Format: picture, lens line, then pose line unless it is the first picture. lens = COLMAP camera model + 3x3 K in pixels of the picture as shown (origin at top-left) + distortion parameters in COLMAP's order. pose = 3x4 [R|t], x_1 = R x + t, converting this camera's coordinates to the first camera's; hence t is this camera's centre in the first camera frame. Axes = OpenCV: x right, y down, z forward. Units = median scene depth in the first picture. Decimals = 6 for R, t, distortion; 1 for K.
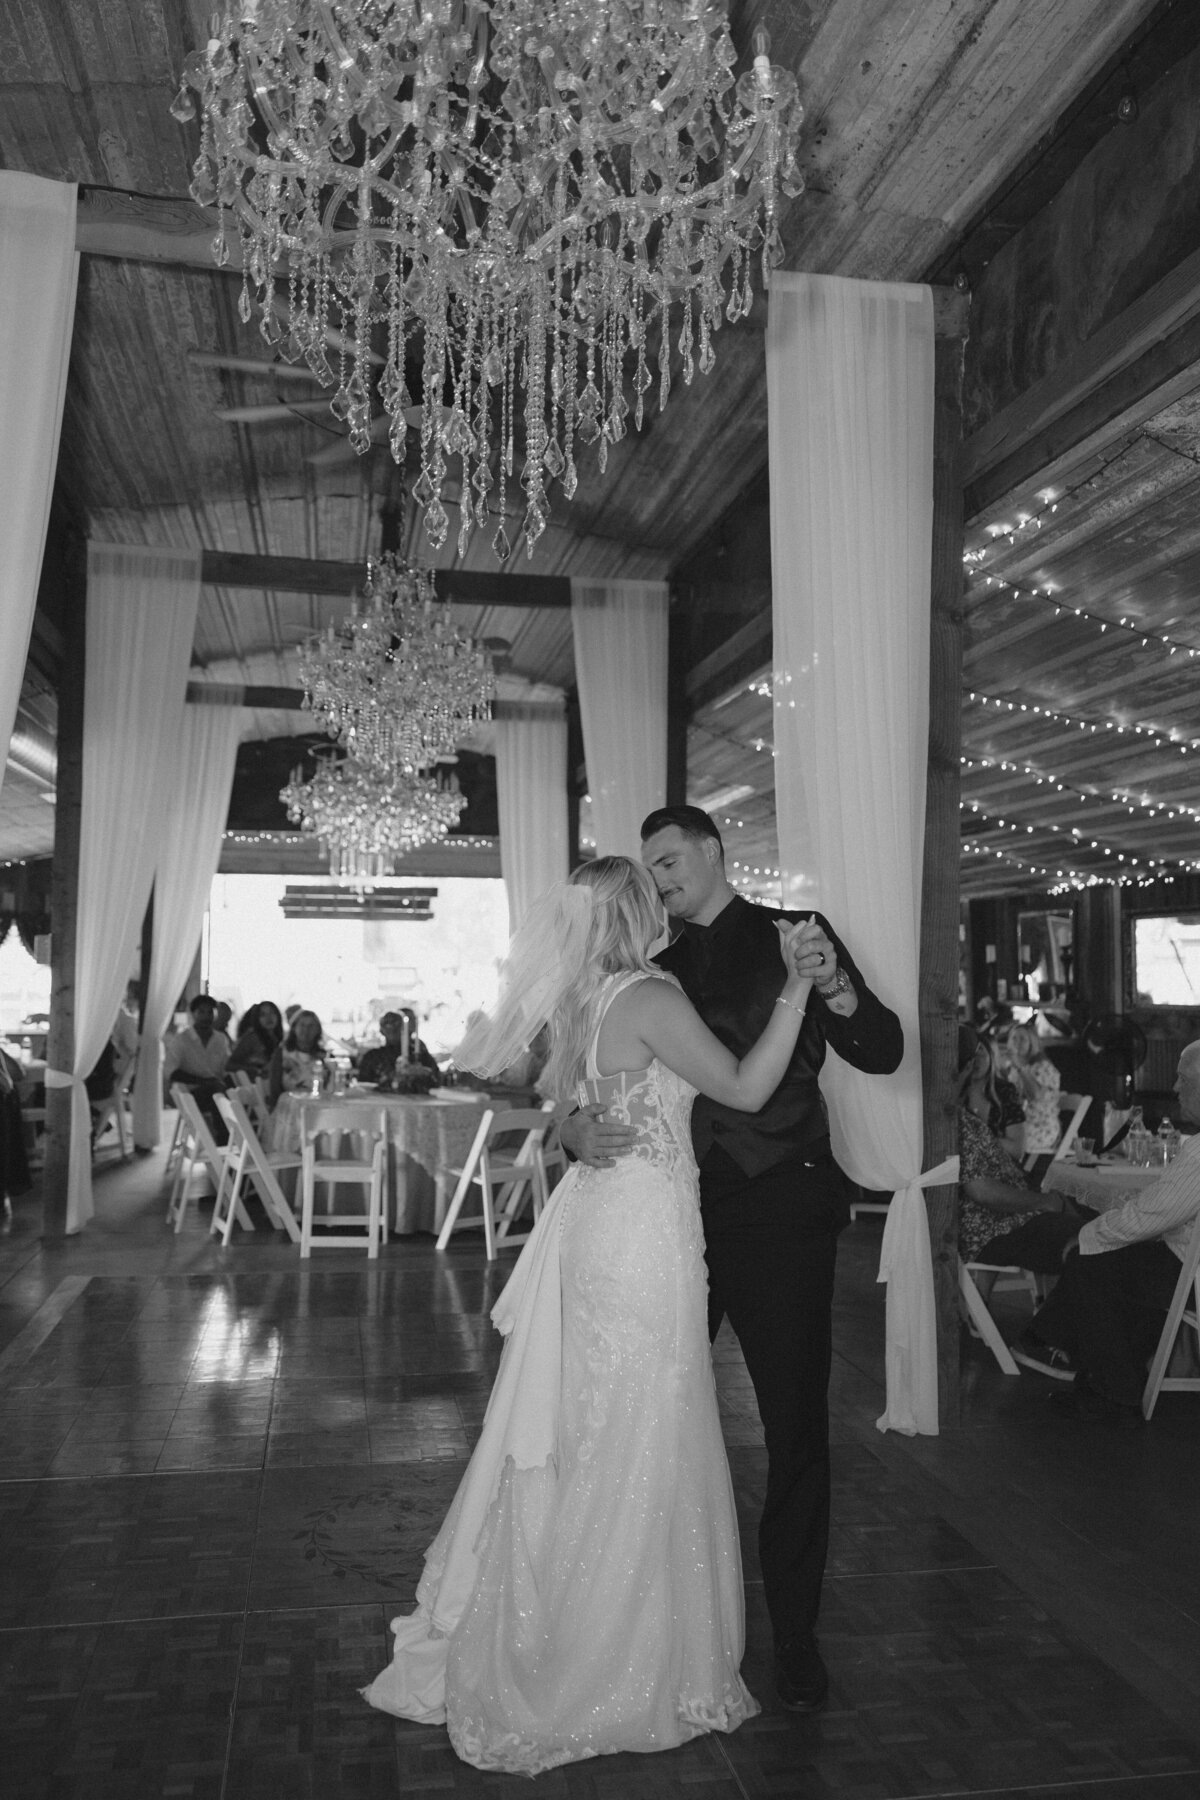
lens RADIAL K [[1403.3, 0, 600.0], [0, 1403.3, 900.0], [0, 0, 1]] dist [0.005414, -0.003114]
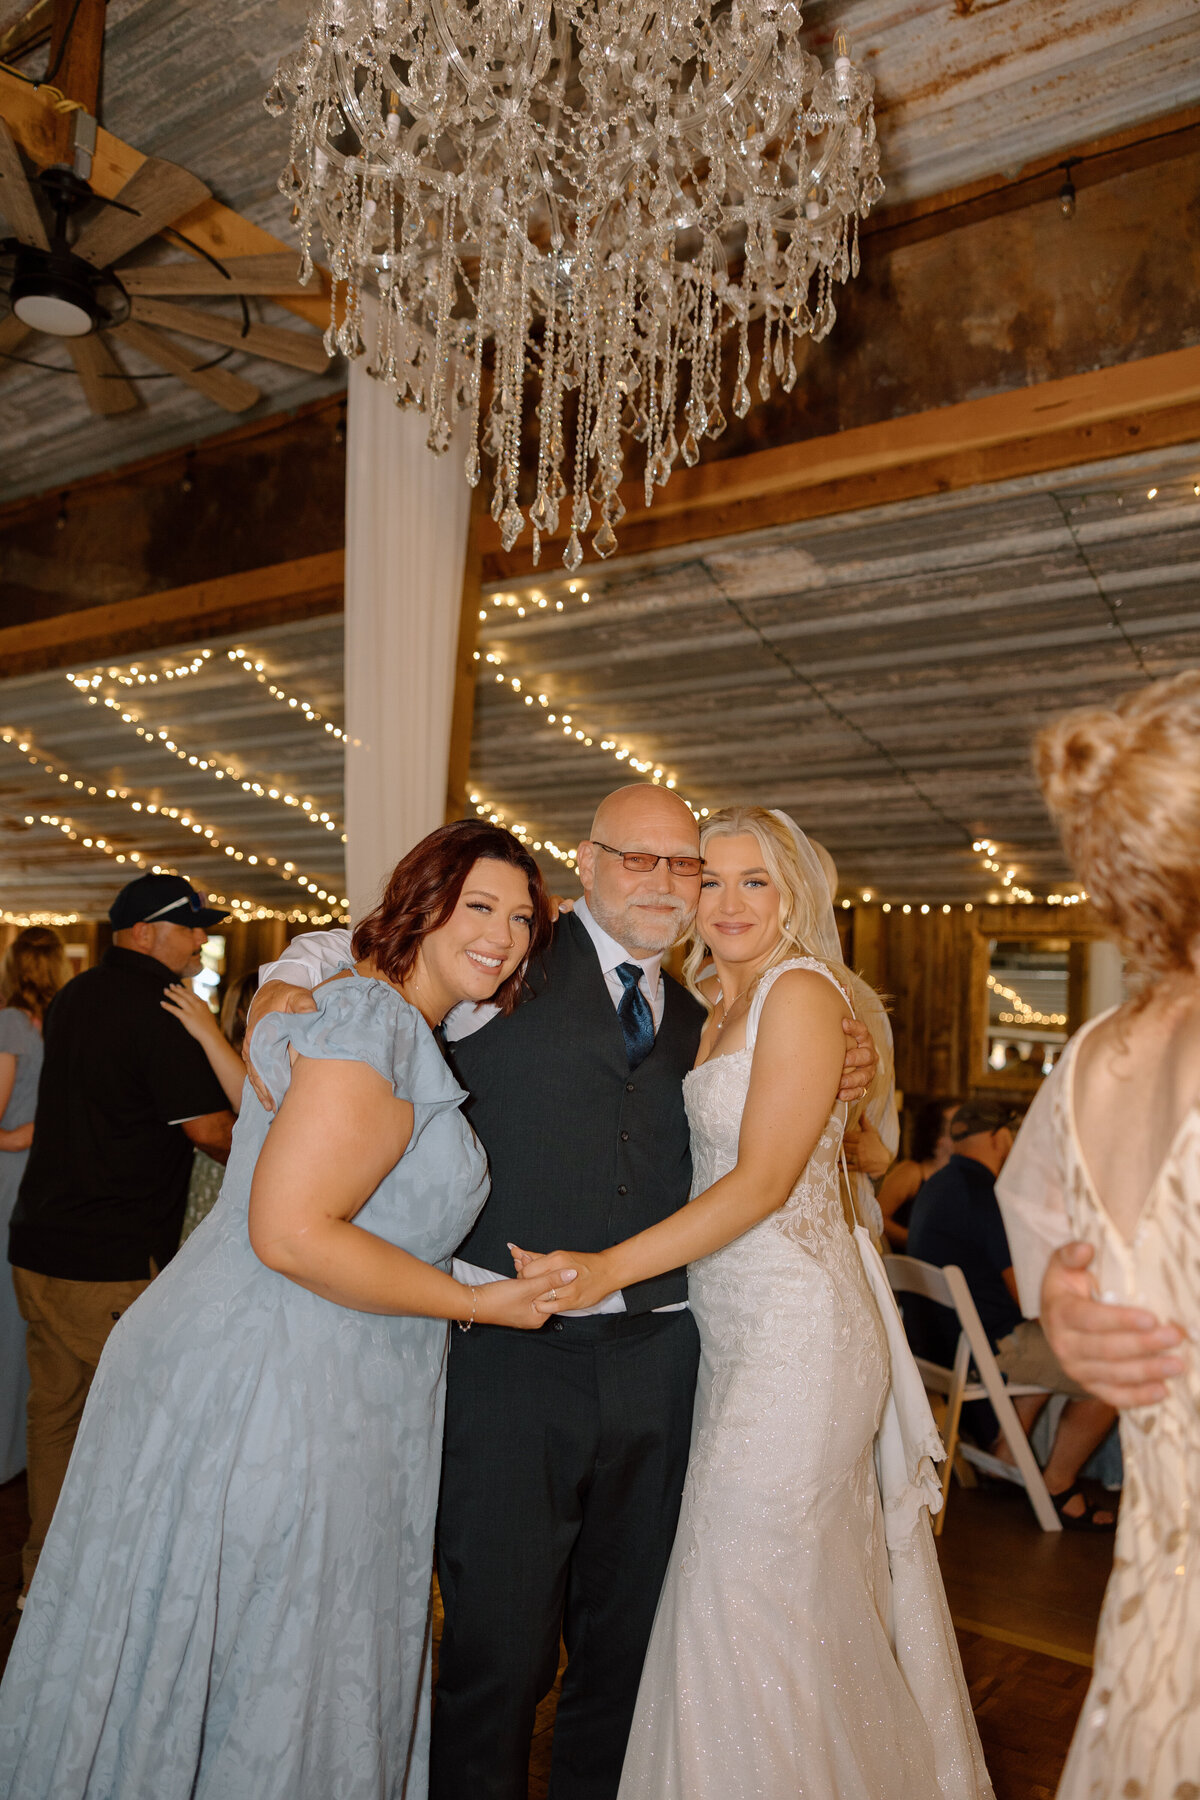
lens RADIAL K [[1395.2, 0, 600.0], [0, 1395.2, 900.0], [0, 0, 1]] dist [0.006910, 0.000700]
pose [[0.727589, 0.091040, 0.679946, -0.239789], [-0.076631, 0.995738, -0.051323, 0.014161], [-0.681720, -0.014763, 0.731464, 0.086909]]
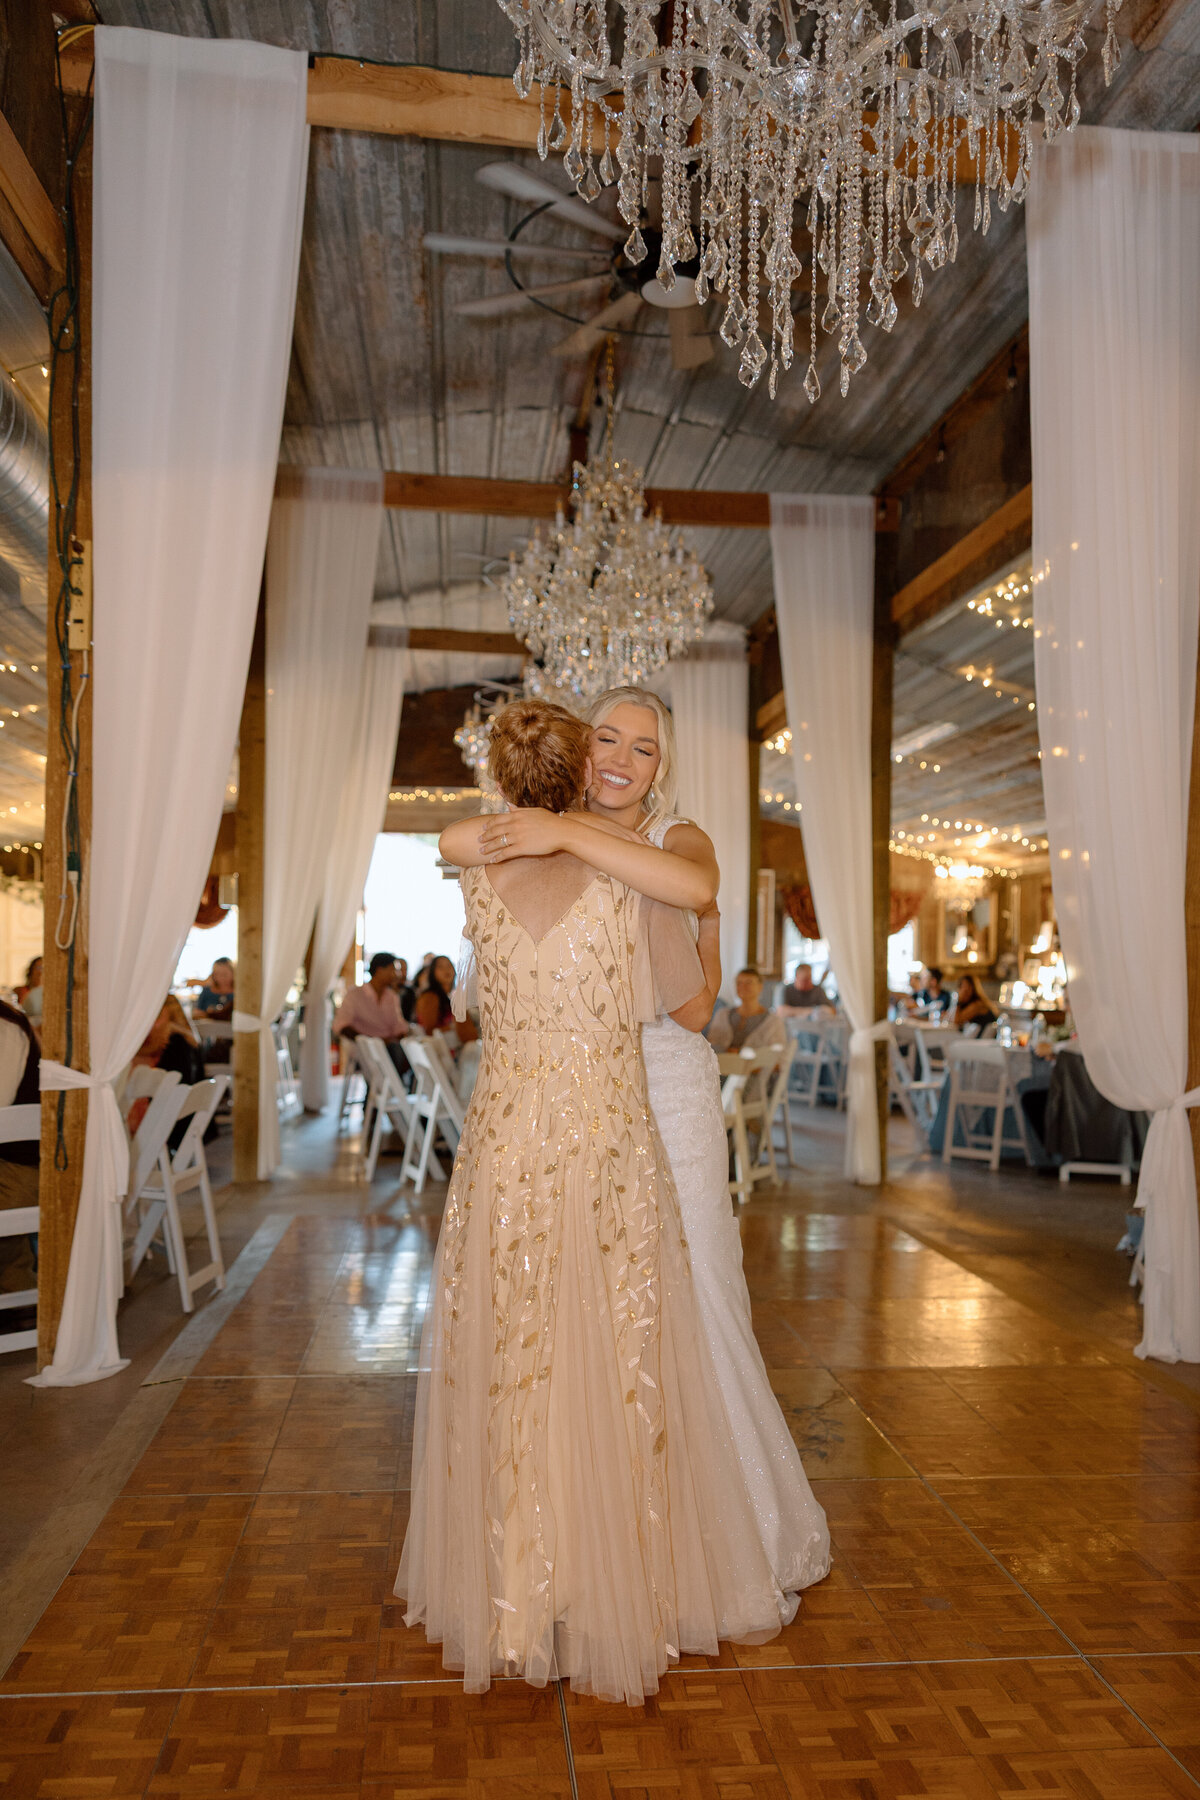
lens RADIAL K [[1501.3, 0, 642.7], [0, 1501.3, 955.5], [0, 0, 1]] dist [0.000151, -0.000133]
pose [[0.997757, 0.000643, -0.066939, -0.041112], [0.002595, 0.998831, 0.048274, 0.031189], [0.066892, -0.048339, 0.996589, -0.018620]]
